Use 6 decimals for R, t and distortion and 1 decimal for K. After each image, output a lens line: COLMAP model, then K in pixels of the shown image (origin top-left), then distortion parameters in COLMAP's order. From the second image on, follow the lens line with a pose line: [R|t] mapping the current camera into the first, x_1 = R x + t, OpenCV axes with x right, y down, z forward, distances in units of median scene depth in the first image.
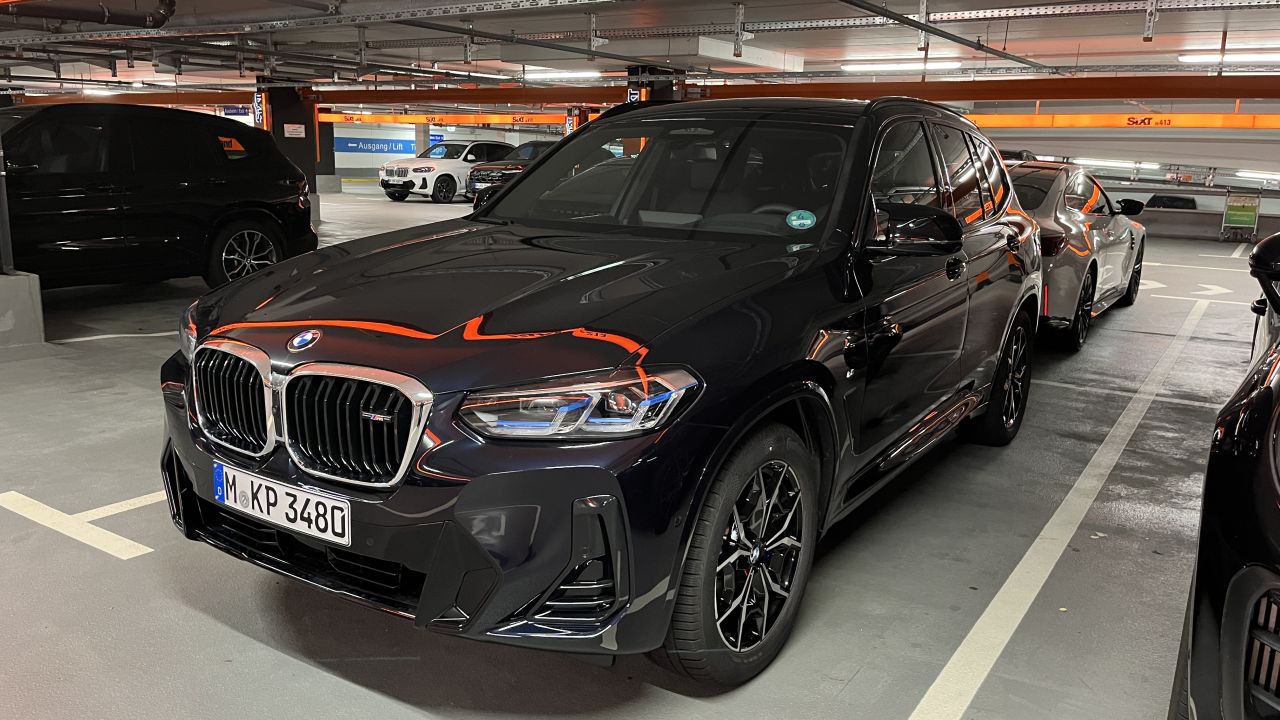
lens RADIAL K [[982.3, 0, 631.1], [0, 982.3, 351.4], [0, 0, 1]] dist [0.063513, -0.086588]
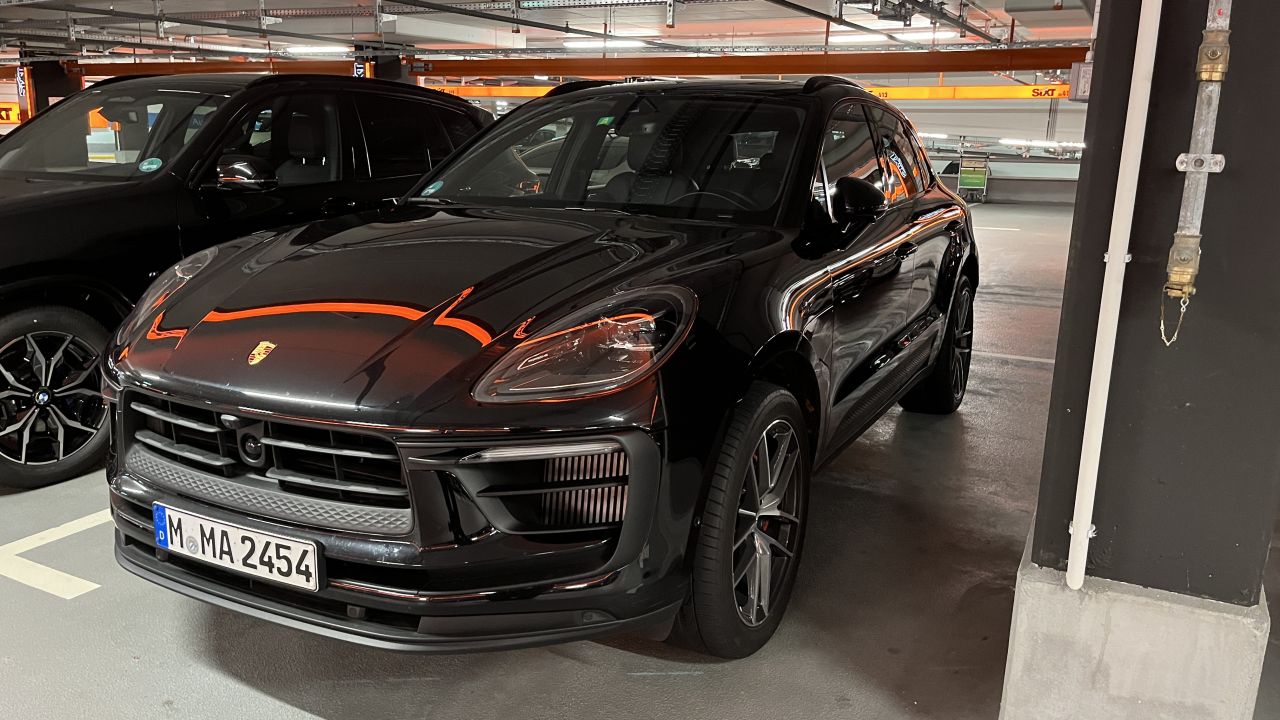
lens RADIAL K [[982.3, 0, 642.9], [0, 982.3, 357.4], [0, 0, 1]] dist [0.063513, -0.086588]
pose [[0.994061, -0.030973, 0.104328, 0.142949], [0.027706, 0.999084, 0.032620, 0.021191], [-0.105242, -0.029536, 0.994008, -0.088025]]
